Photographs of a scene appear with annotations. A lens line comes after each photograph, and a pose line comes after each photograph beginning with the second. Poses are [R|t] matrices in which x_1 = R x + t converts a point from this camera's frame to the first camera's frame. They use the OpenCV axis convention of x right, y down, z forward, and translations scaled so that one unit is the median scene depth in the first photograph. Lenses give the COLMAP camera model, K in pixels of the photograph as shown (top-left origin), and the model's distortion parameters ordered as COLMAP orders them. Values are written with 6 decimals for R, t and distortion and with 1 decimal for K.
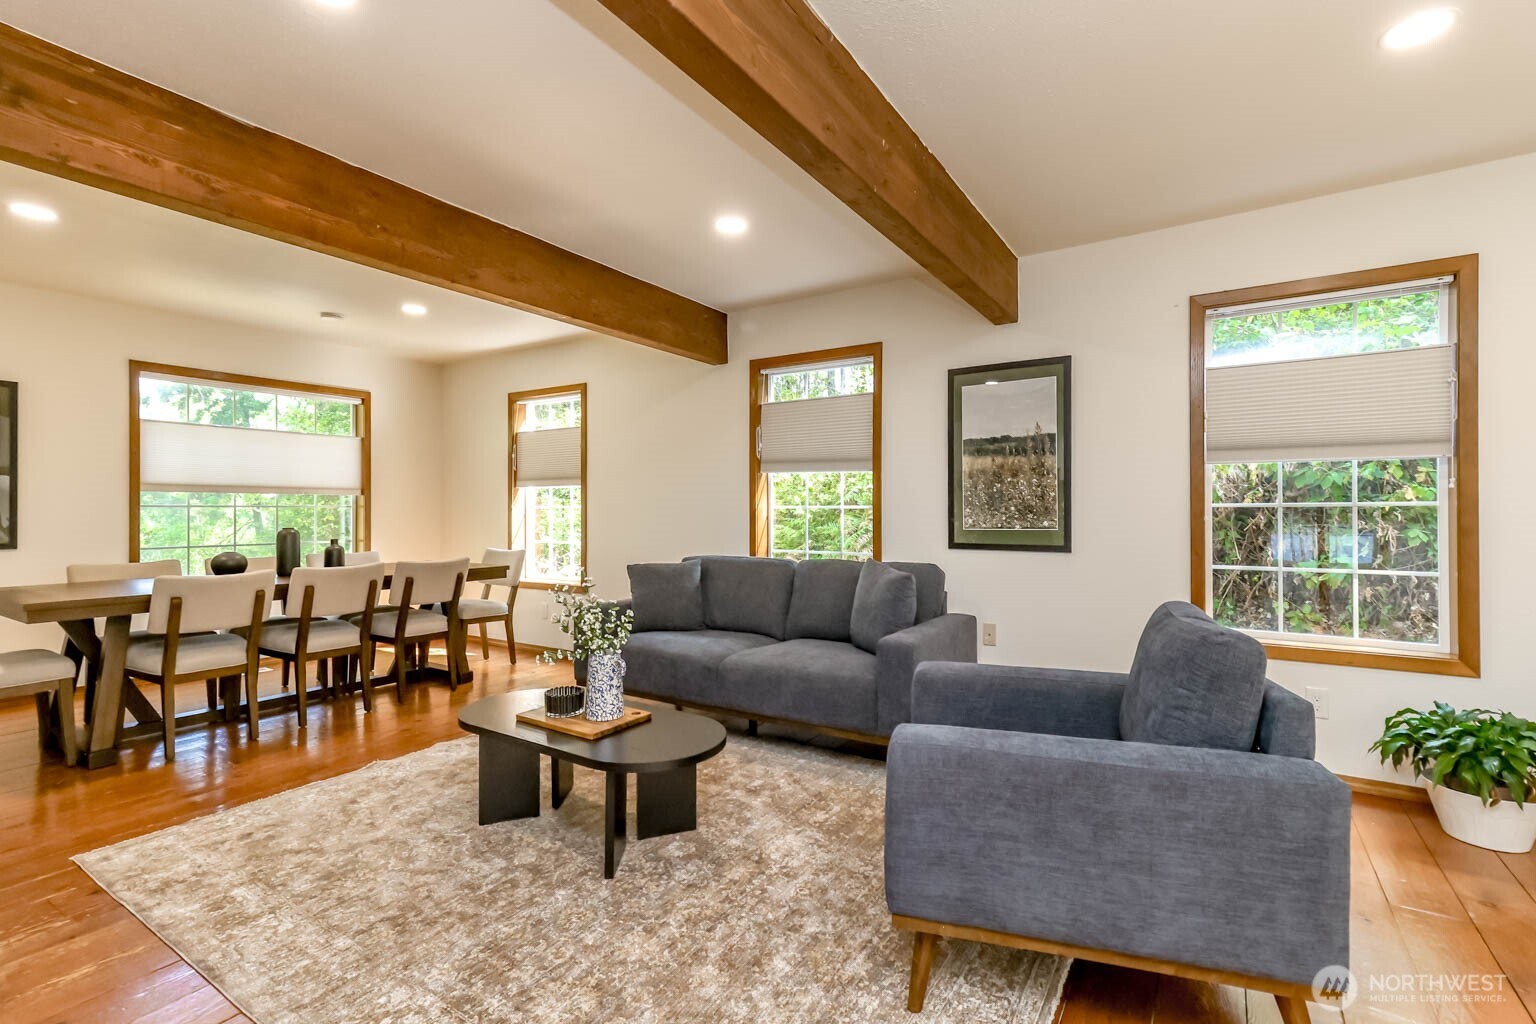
lens RADIAL K [[698.4, 0, 761.9], [0, 698.4, 509.3], [0, 0, 1]] dist [0.015030, 0.000573]
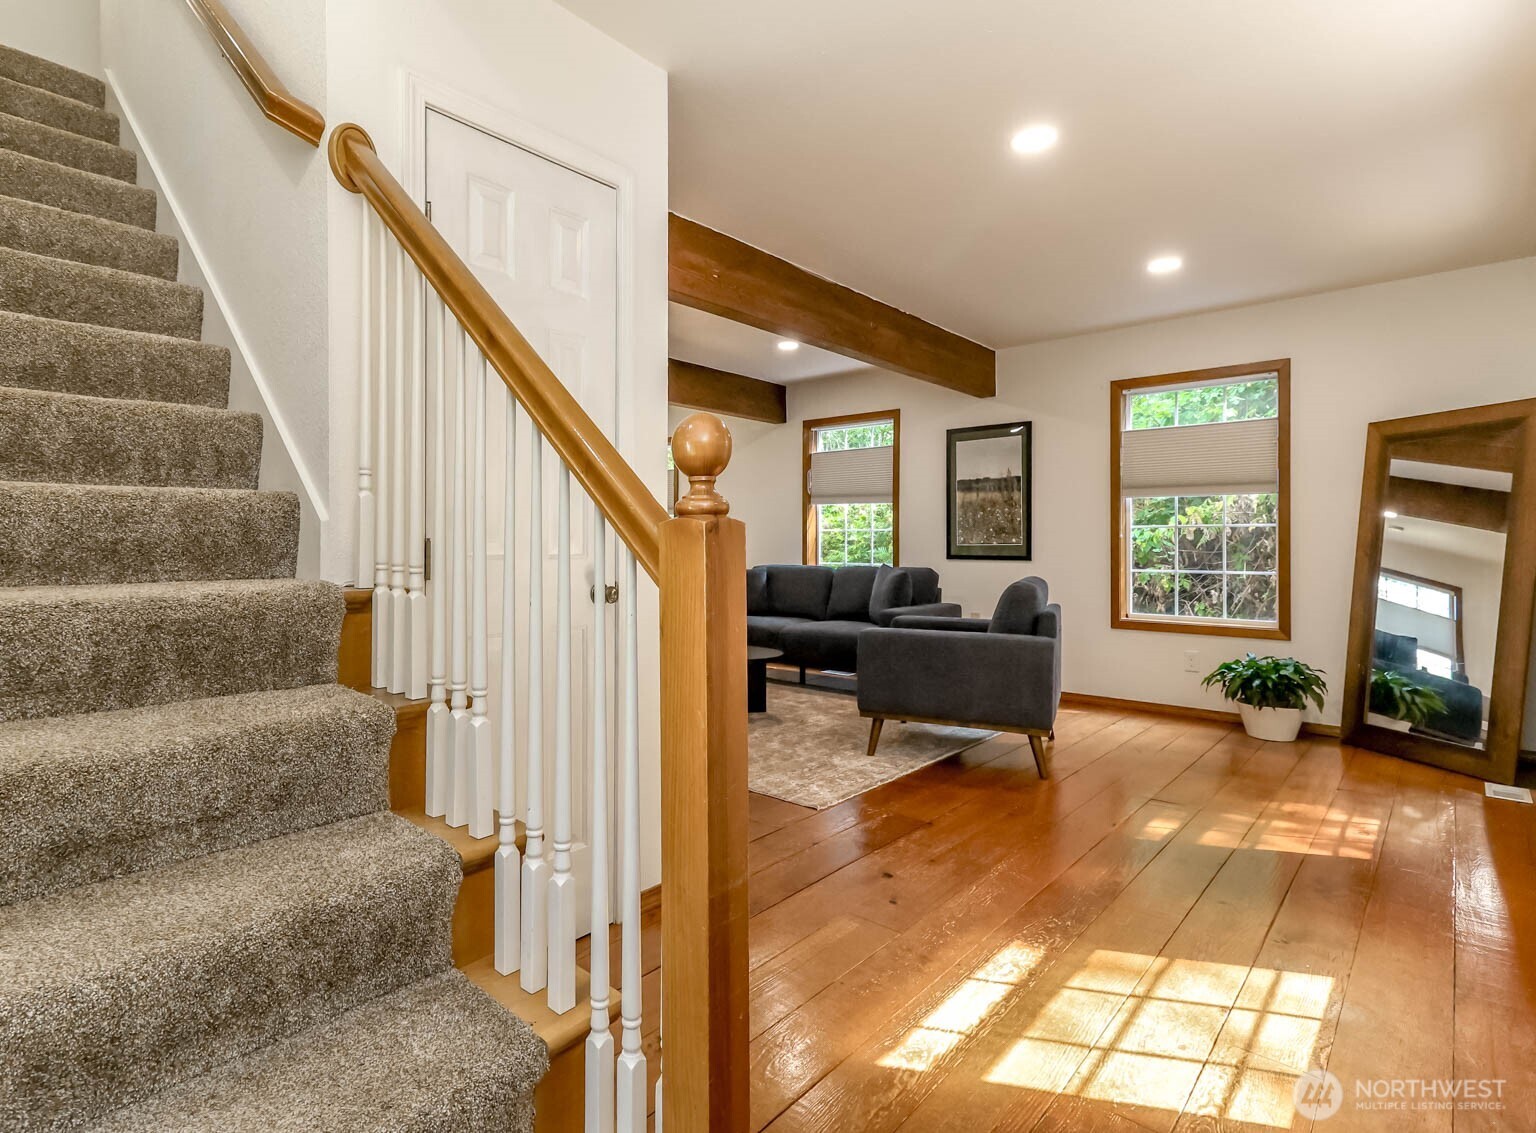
lens RADIAL K [[784.7, 0, 676.5], [0, 784.7, 540.8], [0, 0, 1]] dist [0.015699, -0.001183]
pose [[0.981872, 0.003605, -0.189513, 0.039254], [-0.003788, 0.999993, -0.000601, 0.024648], [0.189510, 0.001308, 0.981878, -0.670553]]
